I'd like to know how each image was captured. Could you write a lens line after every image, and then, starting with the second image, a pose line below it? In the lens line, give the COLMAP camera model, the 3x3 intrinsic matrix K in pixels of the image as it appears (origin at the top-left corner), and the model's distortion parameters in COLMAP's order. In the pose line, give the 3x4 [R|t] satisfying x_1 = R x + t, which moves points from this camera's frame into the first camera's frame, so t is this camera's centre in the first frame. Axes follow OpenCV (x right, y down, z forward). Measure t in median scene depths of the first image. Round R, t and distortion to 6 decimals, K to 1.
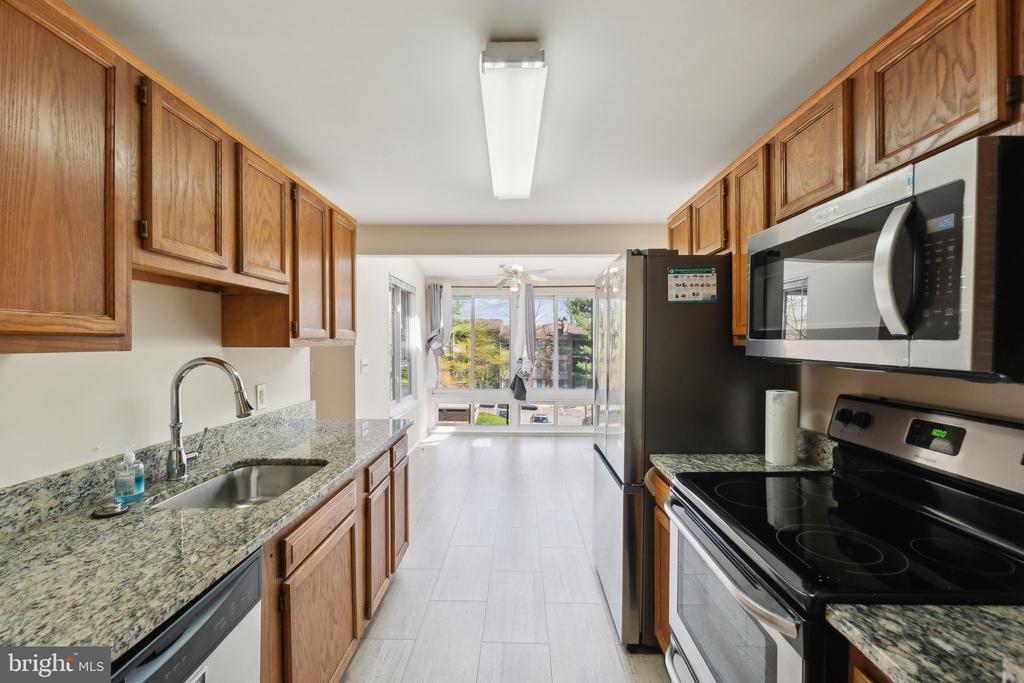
lens RADIAL K [[434.6, 0, 514.7], [0, 434.6, 348.6], [0, 0, 1]] dist [-0.013116, 0.001840]
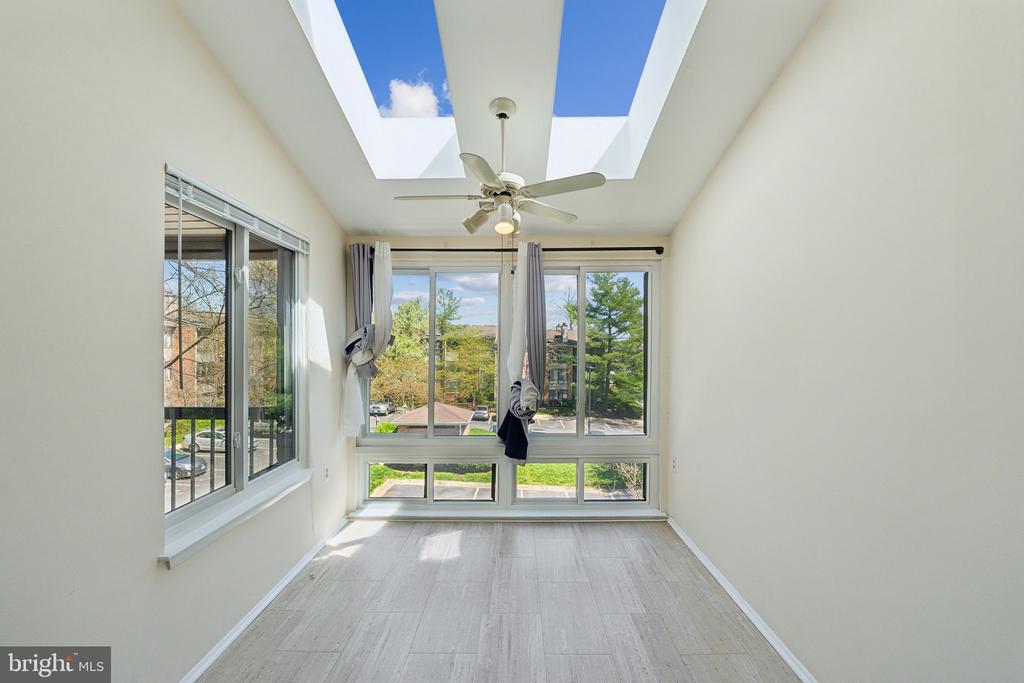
lens RADIAL K [[434.6, 0, 514.4], [0, 434.6, 347.3], [0, 0, 1]] dist [-0.013116, 0.001840]
pose [[0.999970, -0.001409, 0.007656, 0.018549], [0.001563, 0.999798, -0.020037, -0.029309], [-0.007626, 0.020048, 0.999770, 1.452342]]
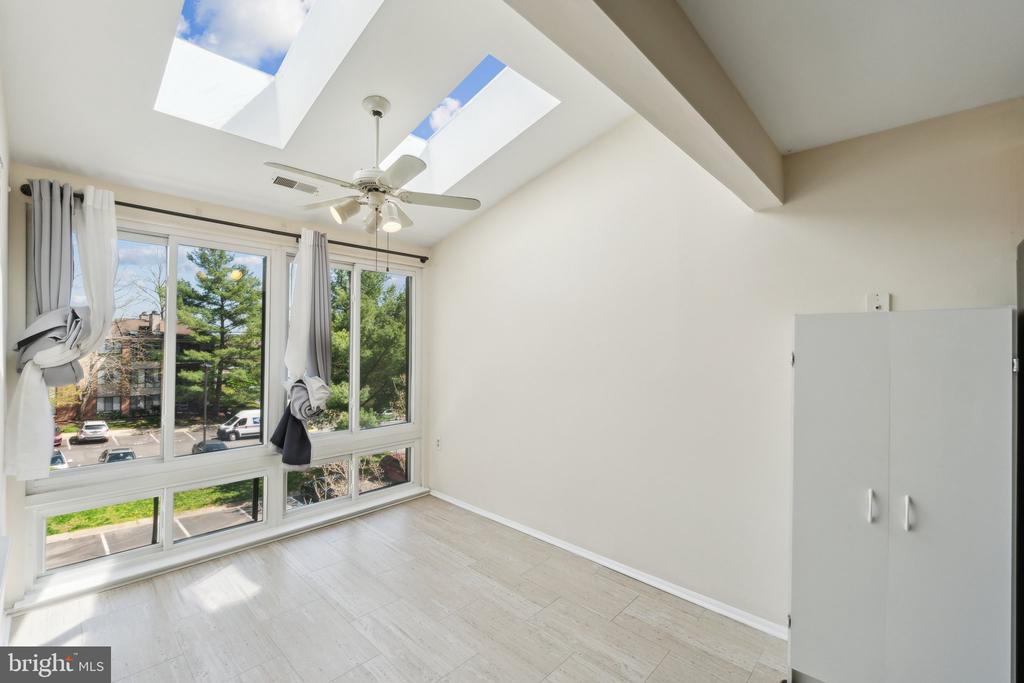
lens RADIAL K [[434.6, 0, 491.3], [0, 434.6, 338.4], [0, 0, 1]] dist [-0.013116, 0.001840]
pose [[0.685185, 0.015454, 0.728205, -0.612834], [0.006165, 0.999616, -0.027015, -0.032264], [-0.728343, 0.023000, 0.684826, 1.589183]]
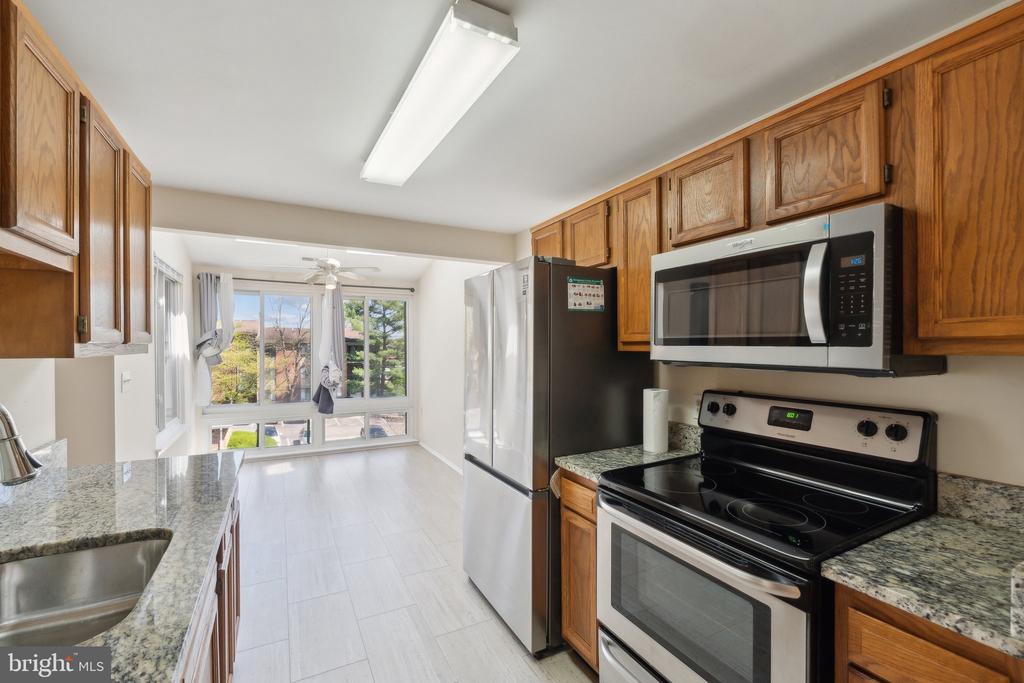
lens RADIAL K [[434.6, 0, 515.6], [0, 434.6, 348.8], [0, 0, 1]] dist [-0.013116, 0.001840]
pose [[0.869319, -0.003831, 0.494237, -0.274766], [0.008899, 0.999929, -0.007902, -0.005530], [-0.494172, 0.011267, 0.869291, 0.154316]]
